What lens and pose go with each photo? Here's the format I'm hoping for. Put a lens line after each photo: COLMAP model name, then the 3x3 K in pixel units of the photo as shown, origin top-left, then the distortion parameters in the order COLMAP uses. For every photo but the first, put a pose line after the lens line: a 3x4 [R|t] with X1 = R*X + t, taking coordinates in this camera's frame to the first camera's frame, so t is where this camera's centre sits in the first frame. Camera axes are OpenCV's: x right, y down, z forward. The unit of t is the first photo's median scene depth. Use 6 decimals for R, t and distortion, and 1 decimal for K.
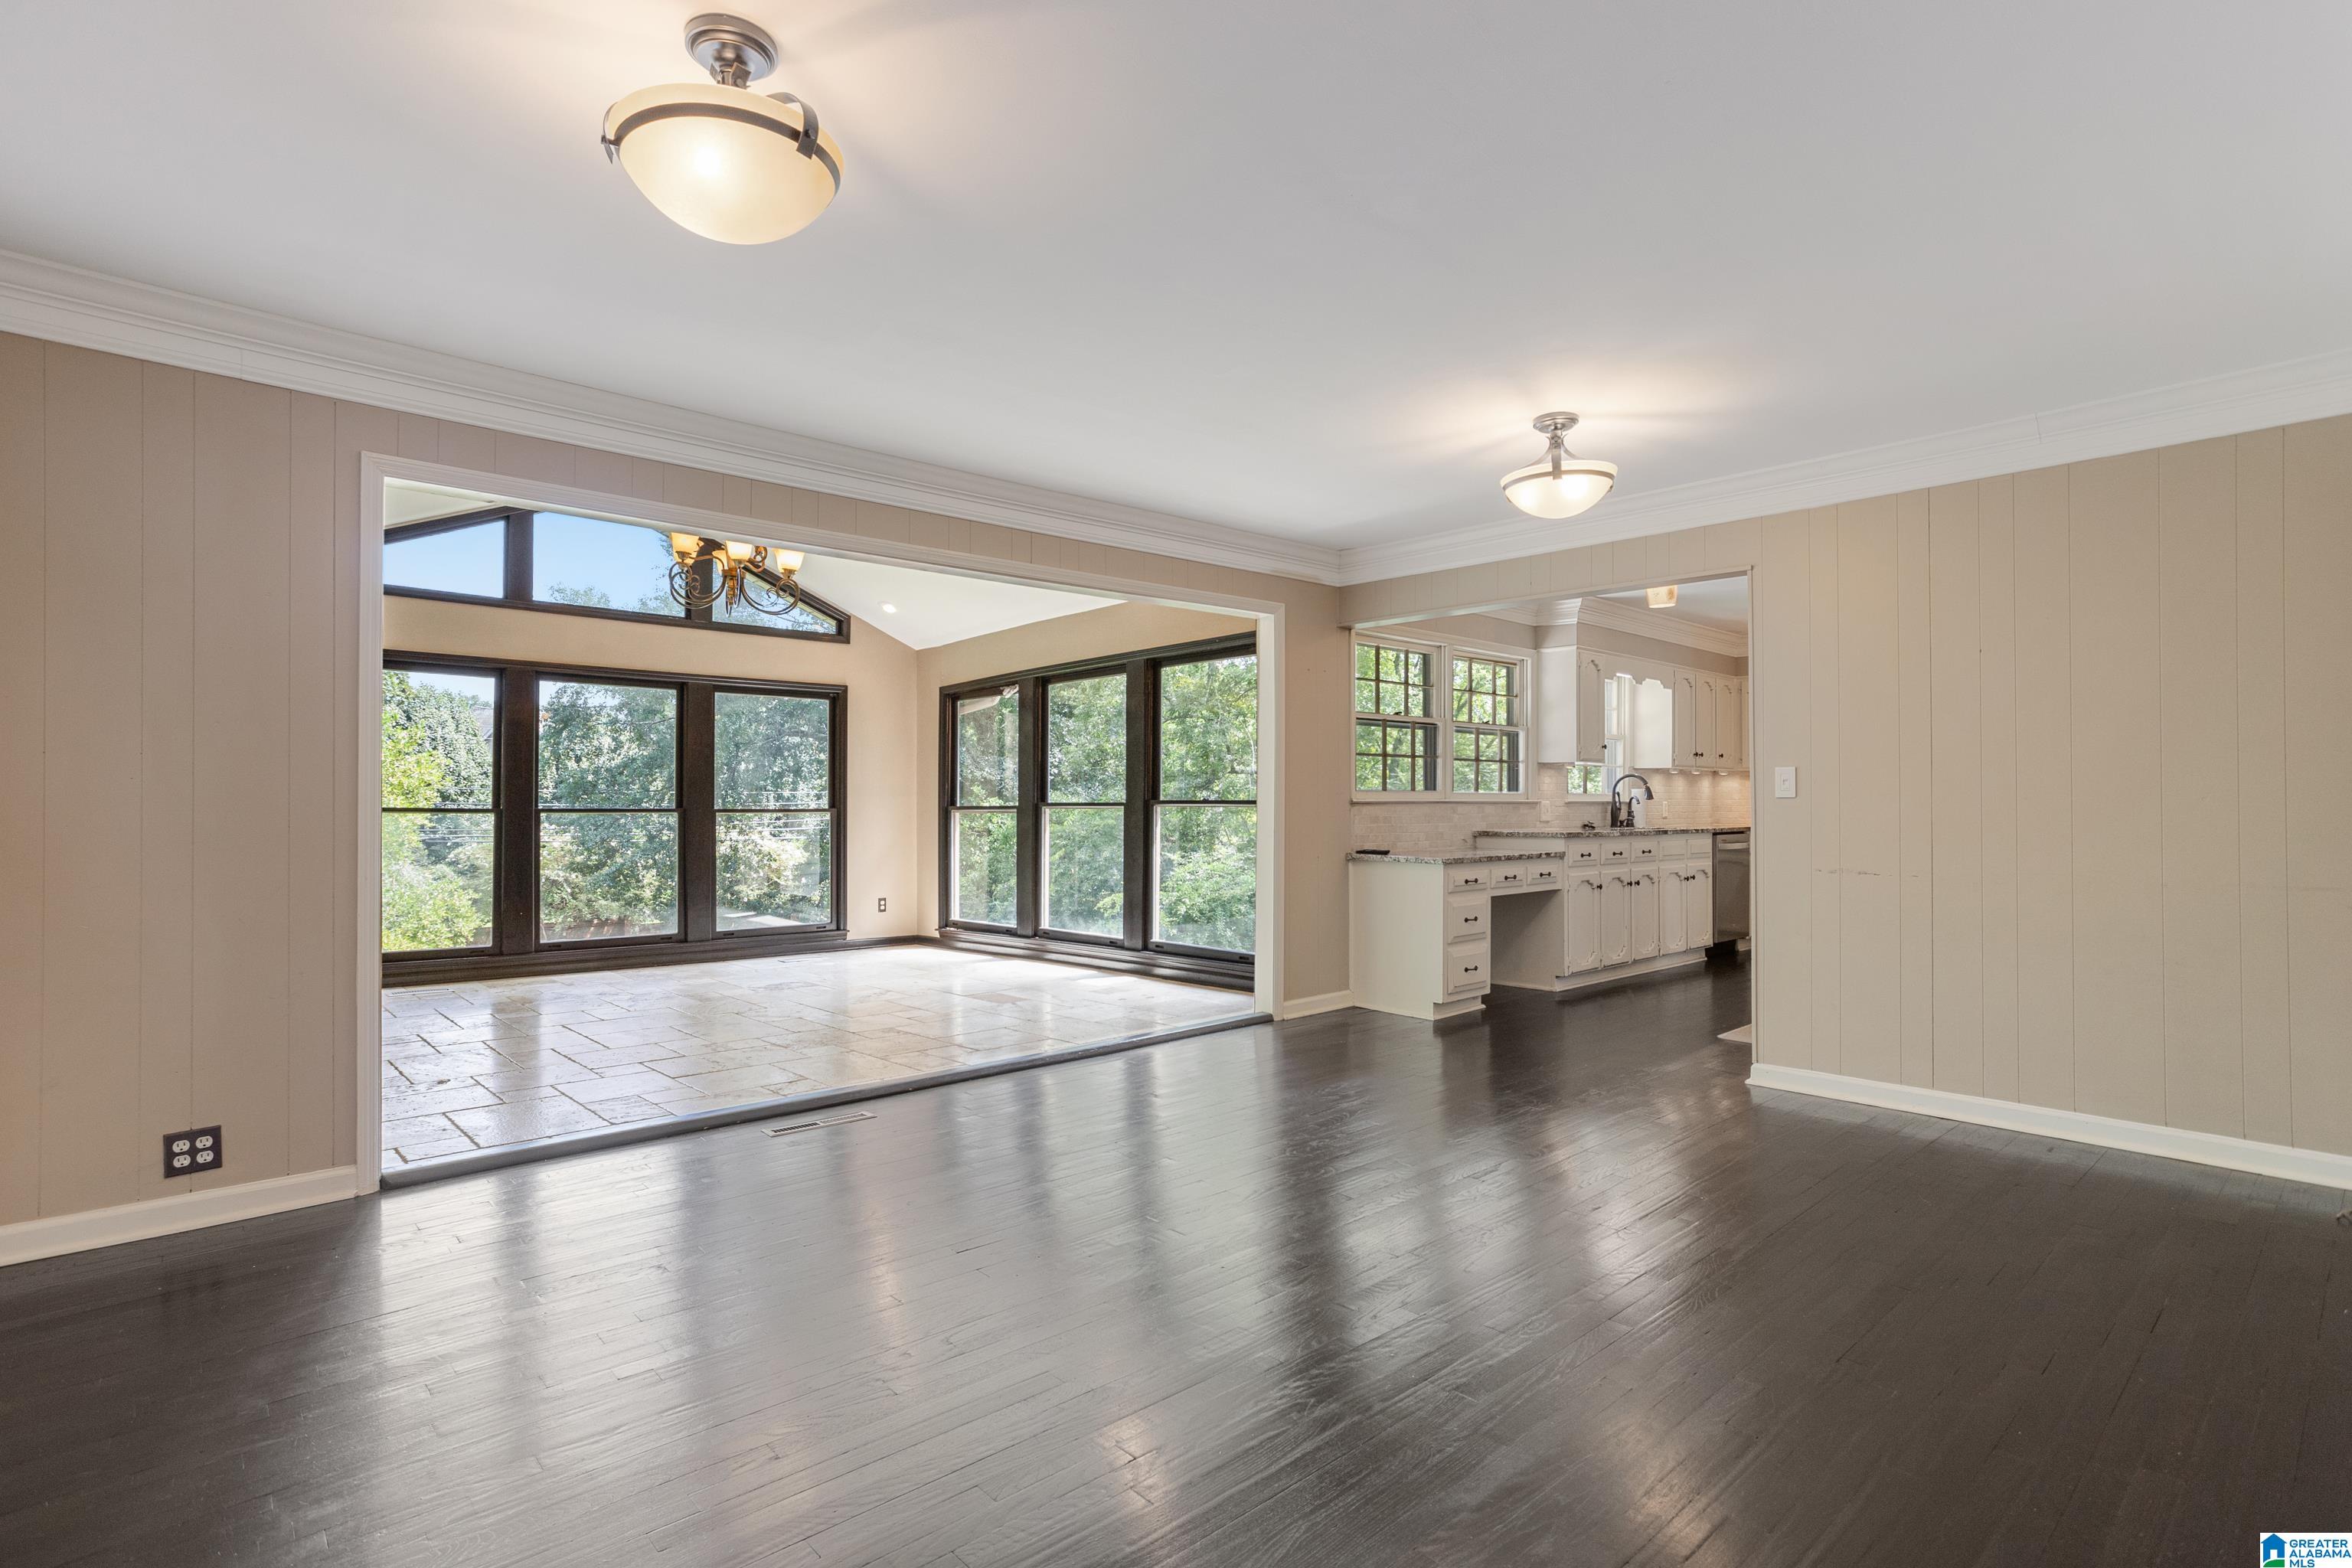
lens RADIAL K [[1153.1, 0, 1205.7], [0, 1153.1, 794.3], [0, 0, 1]] dist [-0.033396, 0.021413]
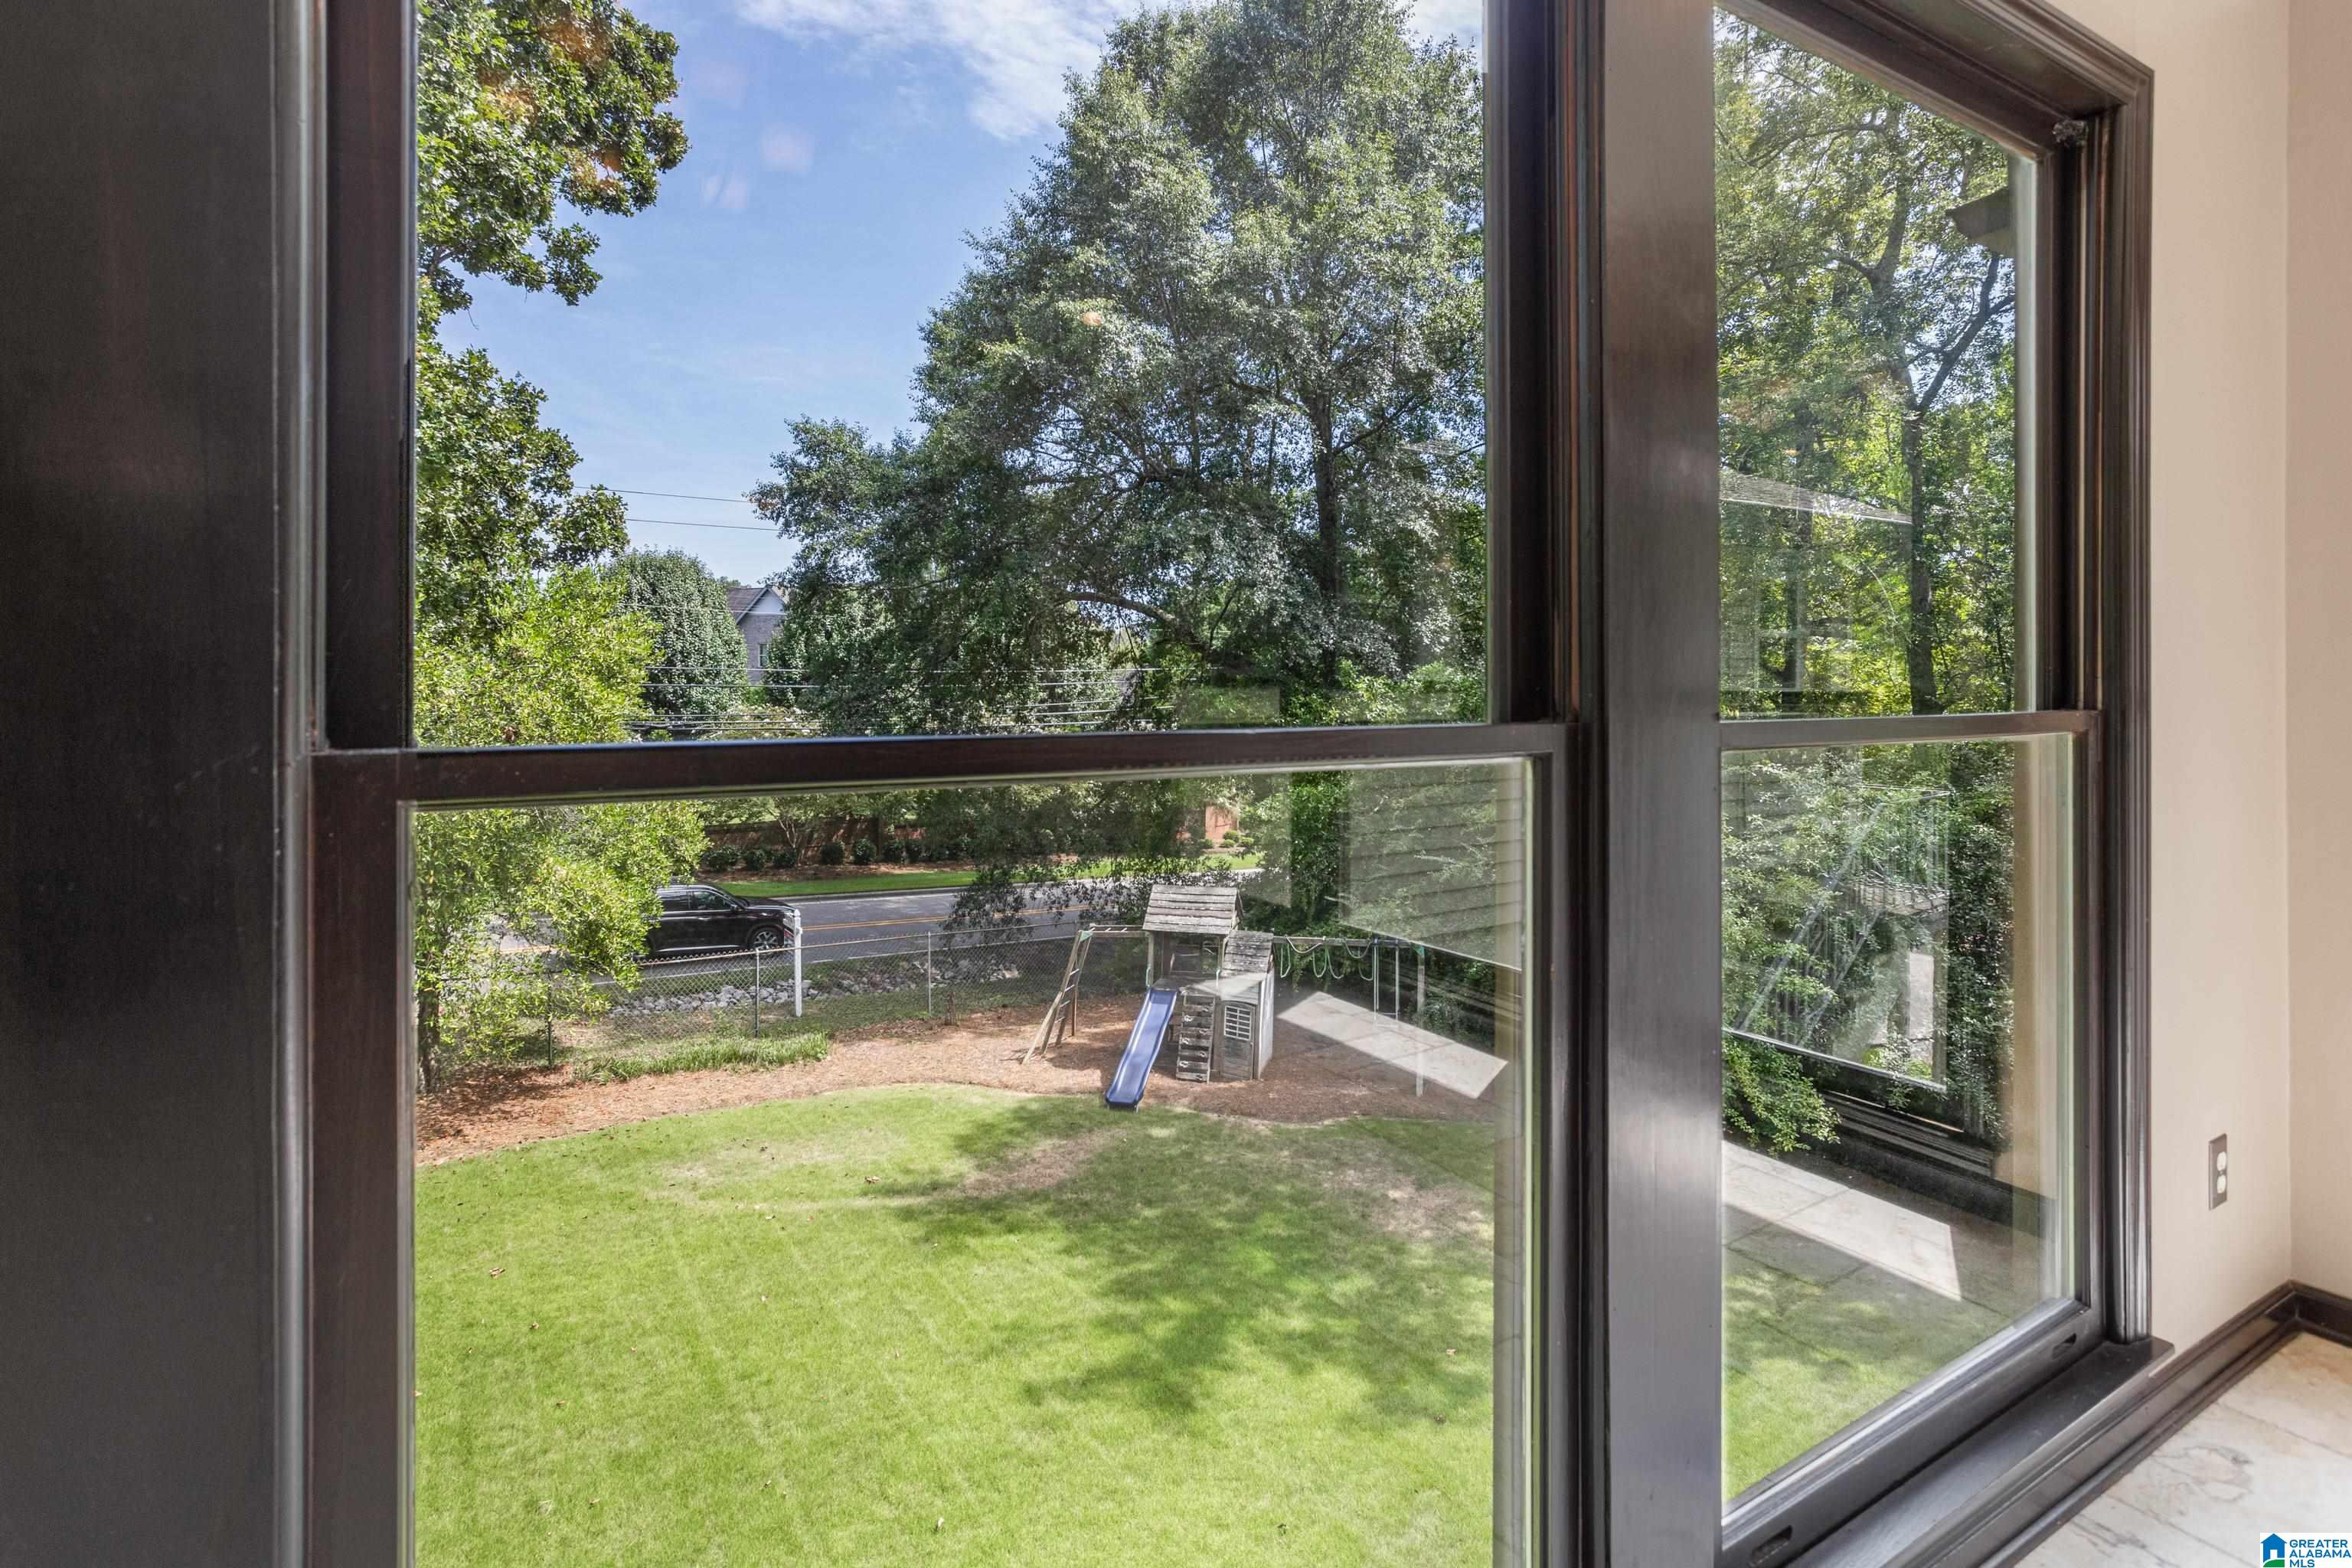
lens RADIAL K [[1153.1, 0, 1160.5], [0, 1153.1, 674.6], [0, 0, 1]] dist [-0.033396, 0.021413]
pose [[0.975794, -0.003614, -0.218663, -0.410725], [0.003553, 0.999993, -0.000674, 0.004421], [0.218664, -0.000119, 0.975800, 0.750075]]
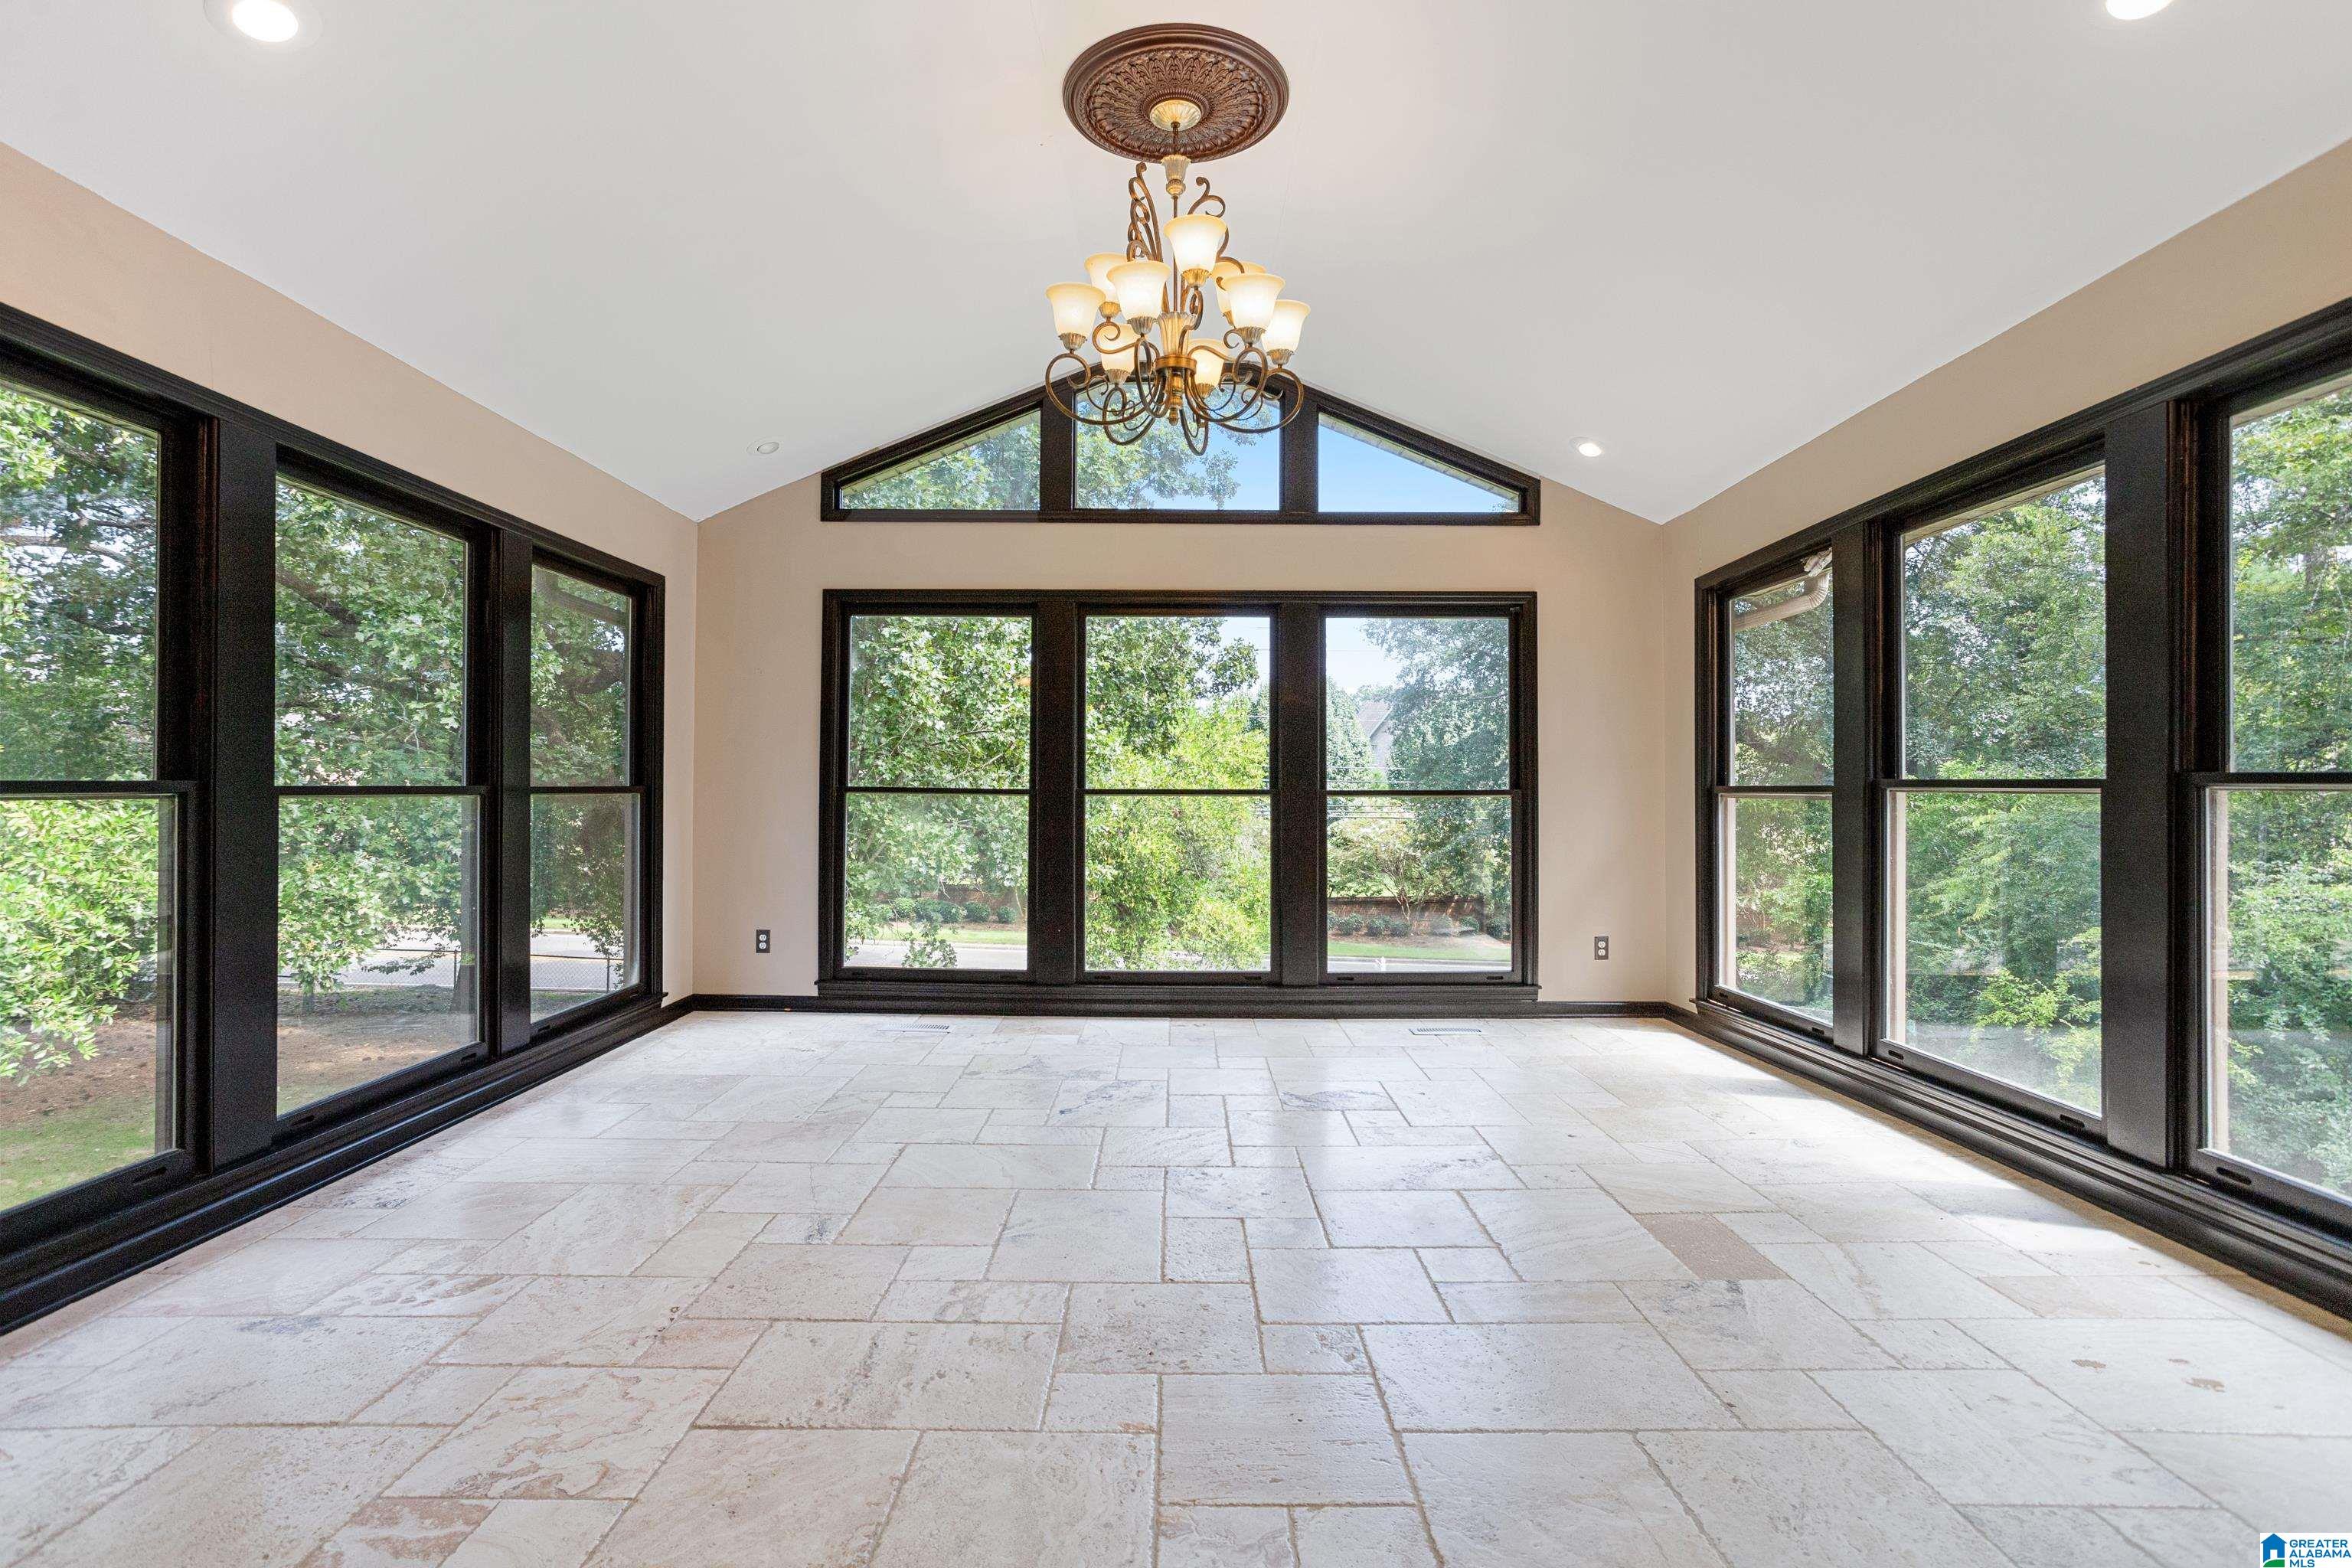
lens RADIAL K [[1153.1, 0, 1157.0], [0, 1153.1, 780.1], [0, 0, 1]] dist [-0.033396, 0.021413]
pose [[0.709101, -0.001970, -0.705104, -0.018920], [0.007359, 0.999962, 0.004607, 0.002523], [0.705069, -0.008455, 0.709089, 0.401439]]
